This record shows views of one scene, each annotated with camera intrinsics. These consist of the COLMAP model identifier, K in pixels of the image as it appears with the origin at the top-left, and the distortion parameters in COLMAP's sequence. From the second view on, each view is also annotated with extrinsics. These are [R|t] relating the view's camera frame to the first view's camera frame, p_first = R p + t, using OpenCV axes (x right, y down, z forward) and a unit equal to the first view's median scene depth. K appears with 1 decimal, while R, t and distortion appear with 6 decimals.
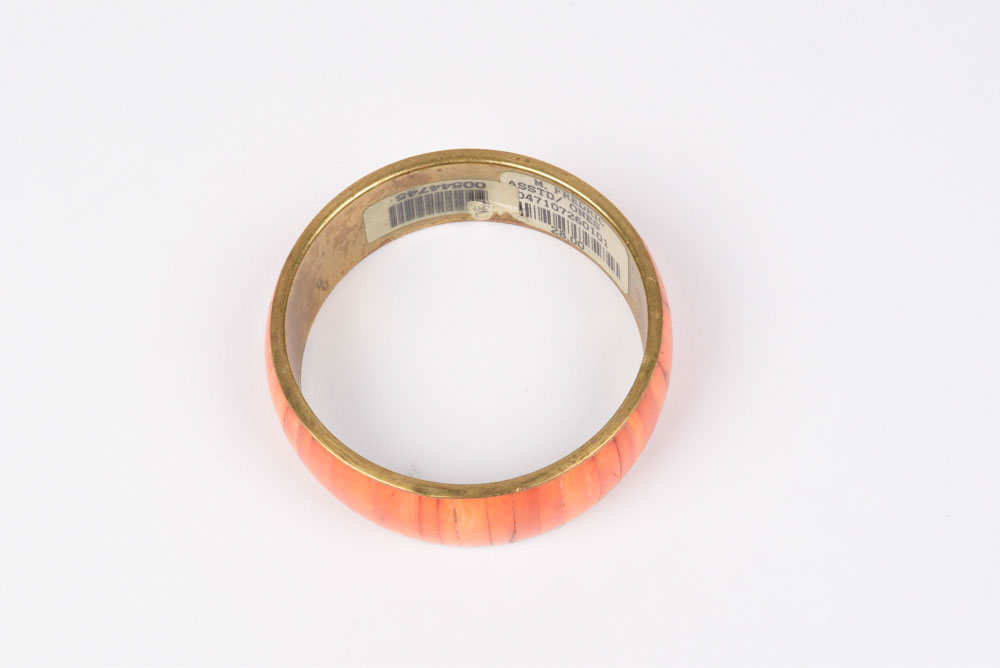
lens RADIAL K [[2161.0, 0, 500.0], [0, 2161.0, 334.0], [0, 0, 1]] dist [0.034065, 0.262150]
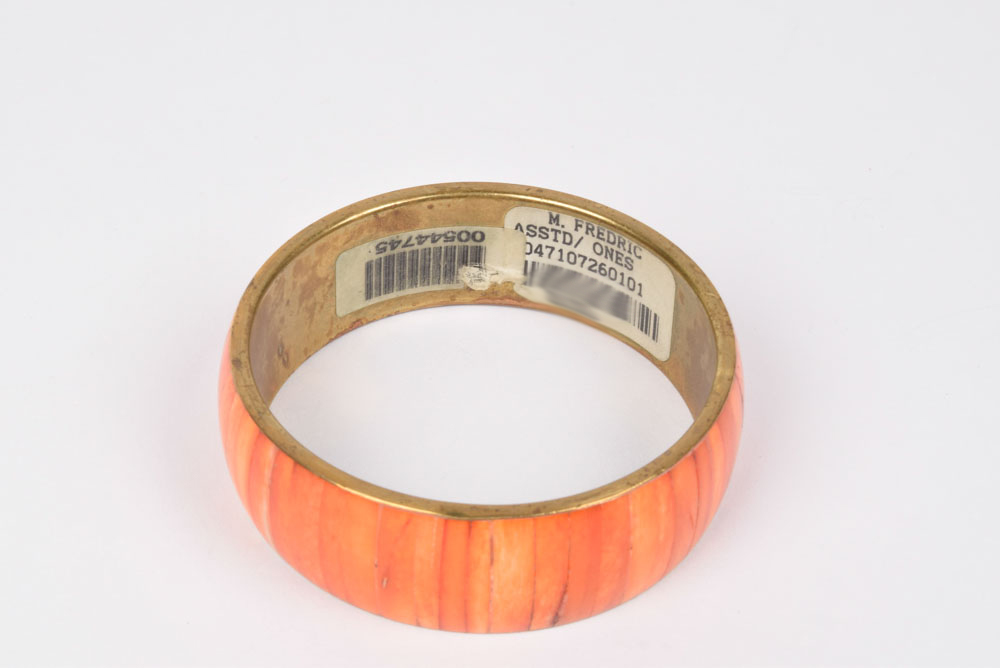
lens RADIAL K [[2161.0, 0, 500.0], [0, 2161.0, 334.0], [0, 0, 1]] dist [0.034065, 0.262150]
pose [[0.994543, -0.008246, 0.104006, -0.085818], [0.043248, 0.939776, -0.339043, 0.241396], [-0.094946, 0.341690, 0.935004, 0.255917]]
